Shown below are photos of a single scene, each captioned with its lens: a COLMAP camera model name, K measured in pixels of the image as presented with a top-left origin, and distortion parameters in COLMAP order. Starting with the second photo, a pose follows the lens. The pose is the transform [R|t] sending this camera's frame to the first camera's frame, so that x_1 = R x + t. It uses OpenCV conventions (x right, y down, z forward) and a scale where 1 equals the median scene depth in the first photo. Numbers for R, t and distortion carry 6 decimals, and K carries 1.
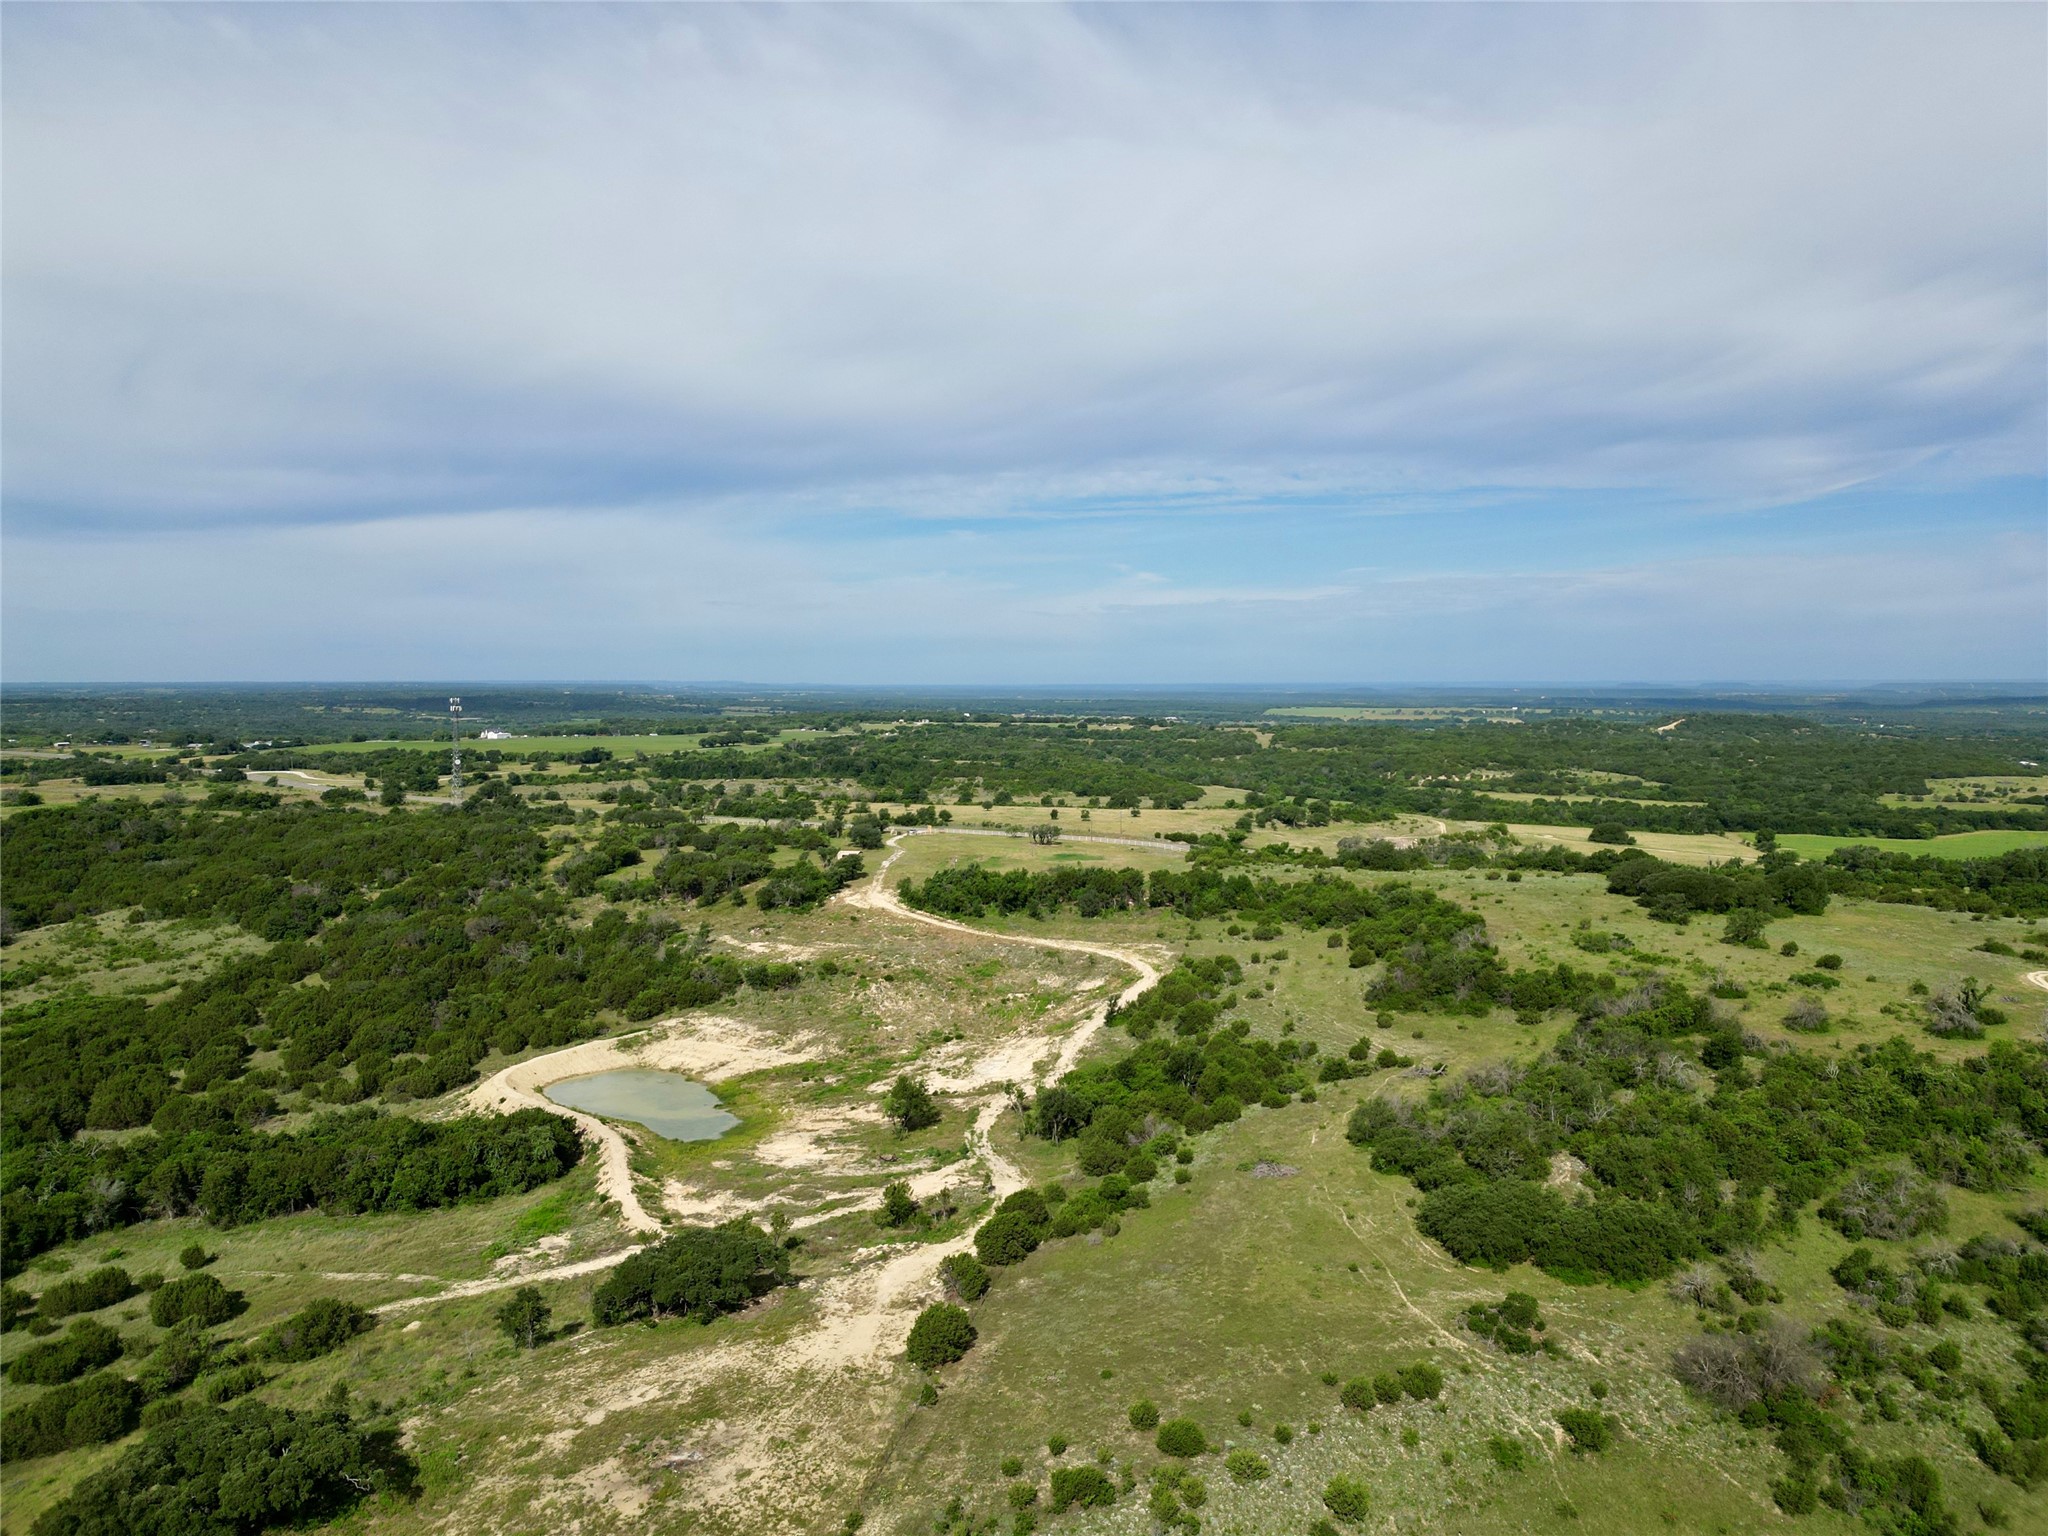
lens RADIAL K [[1448.7, 0, 1011.0], [0, 1448.7, 773.8], [0, 0, 1]] dist [0.069982, -0.086840]
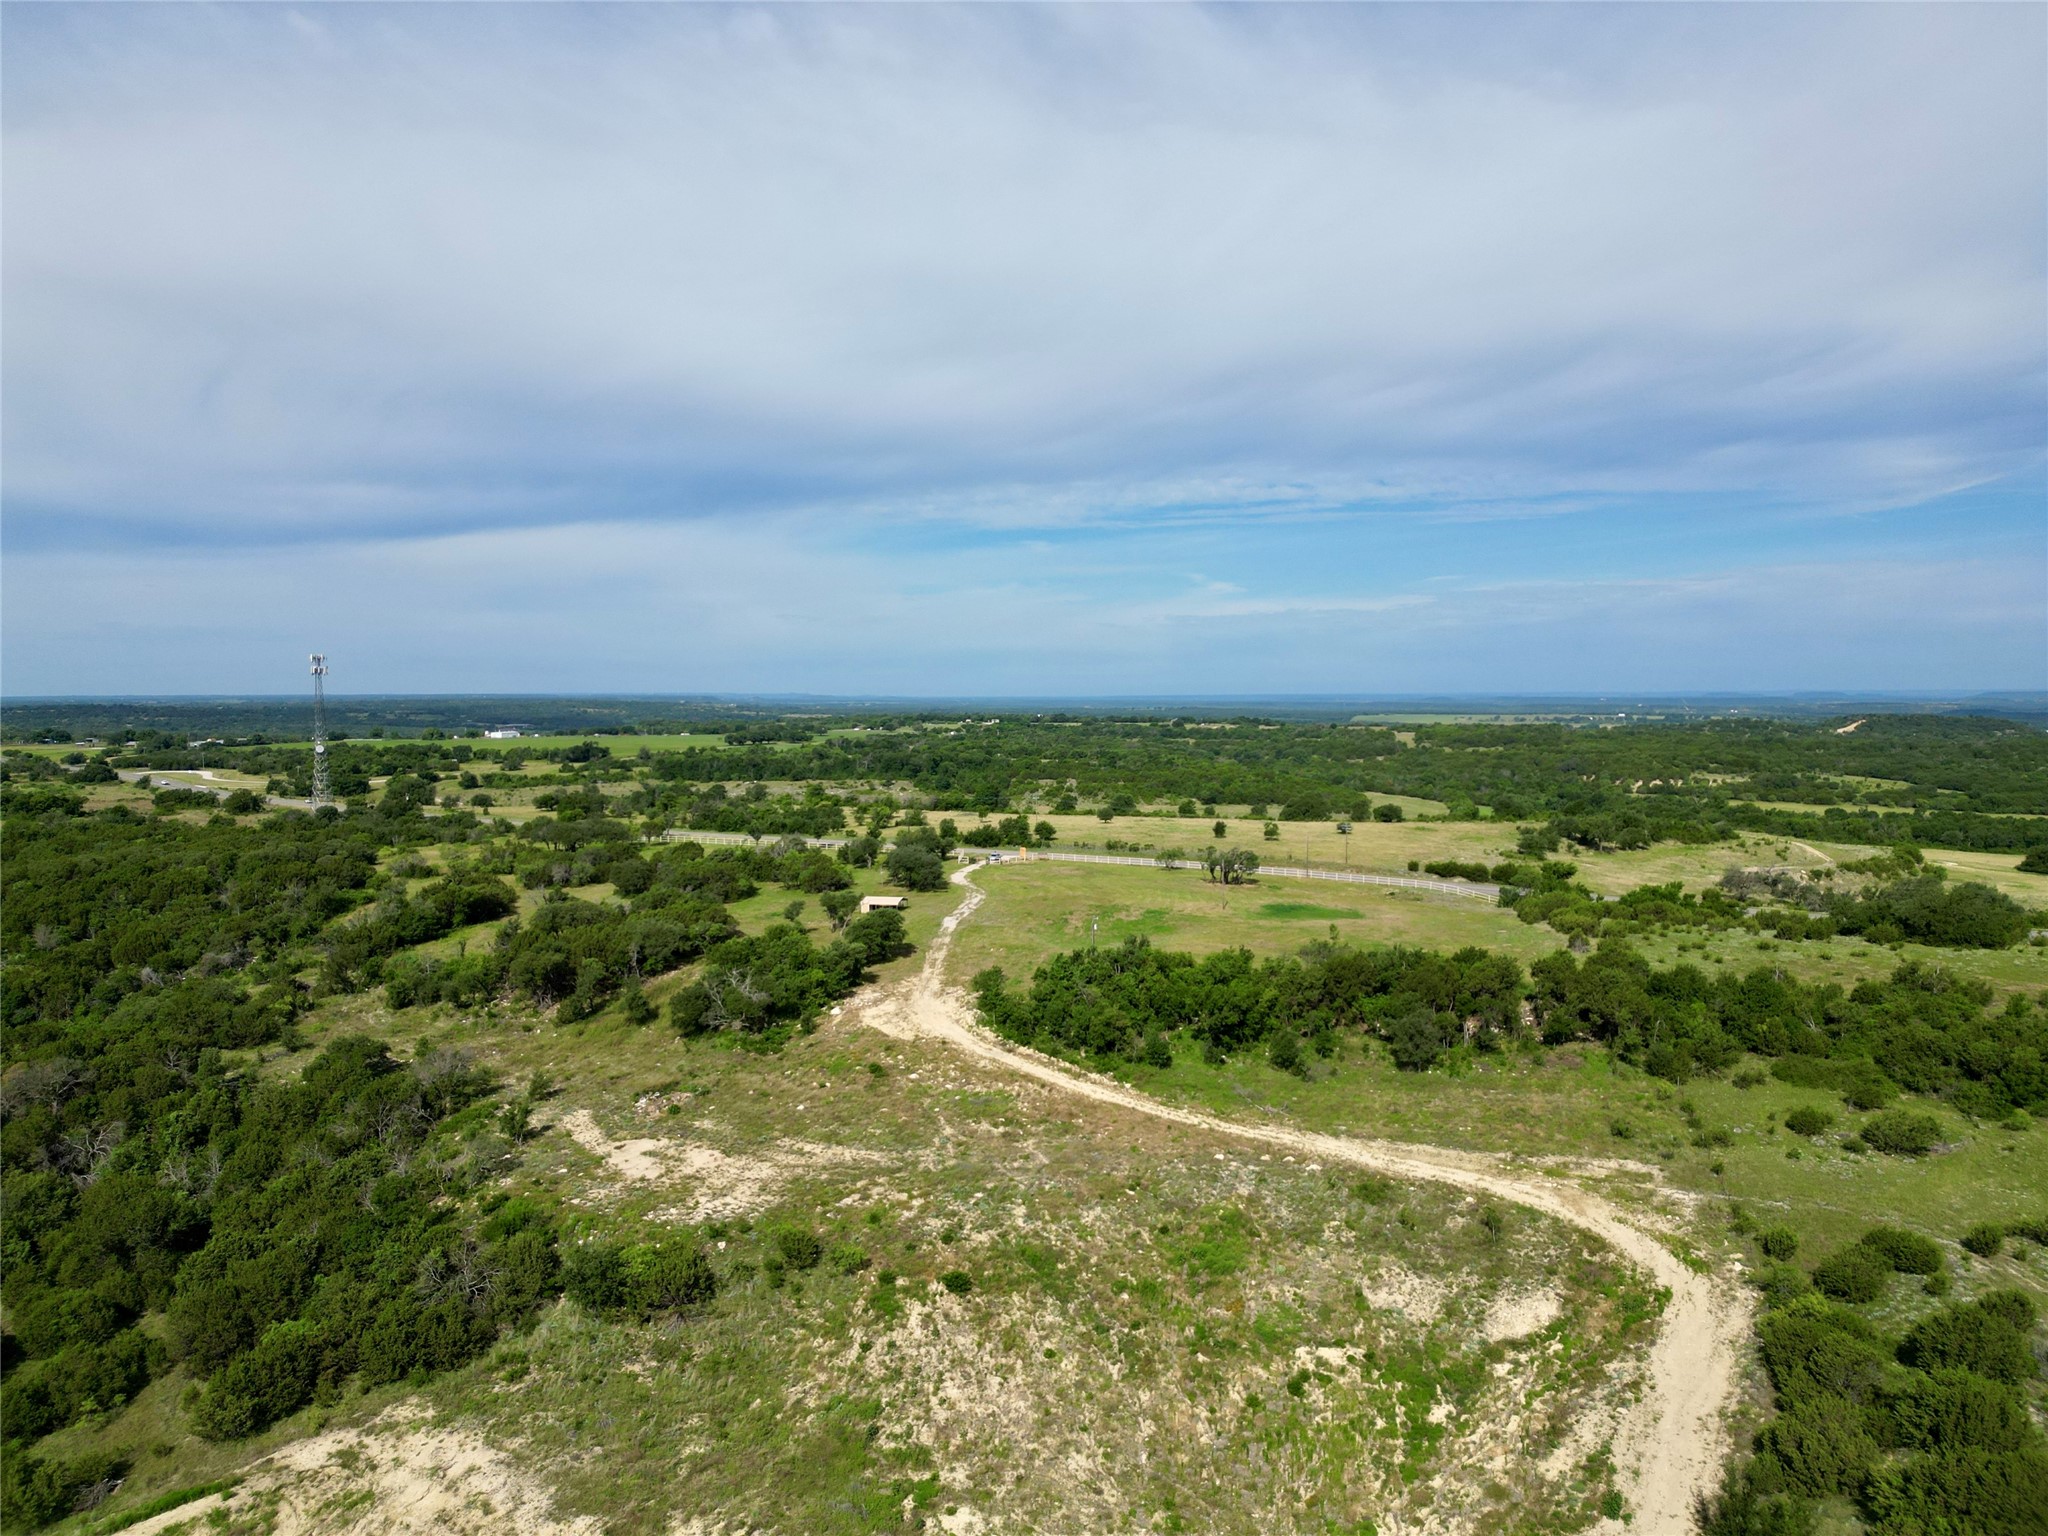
lens RADIAL K [[1448.7, 0, 1011.0], [0, 1448.7, 773.8], [0, 0, 1]] dist [0.069982, -0.086840]
pose [[0.999002, 0.001280, -0.044637, -0.035991], [-0.001649, 0.999965, -0.008217, 0.010457], [0.044625, 0.008282, 0.998969, 0.418047]]
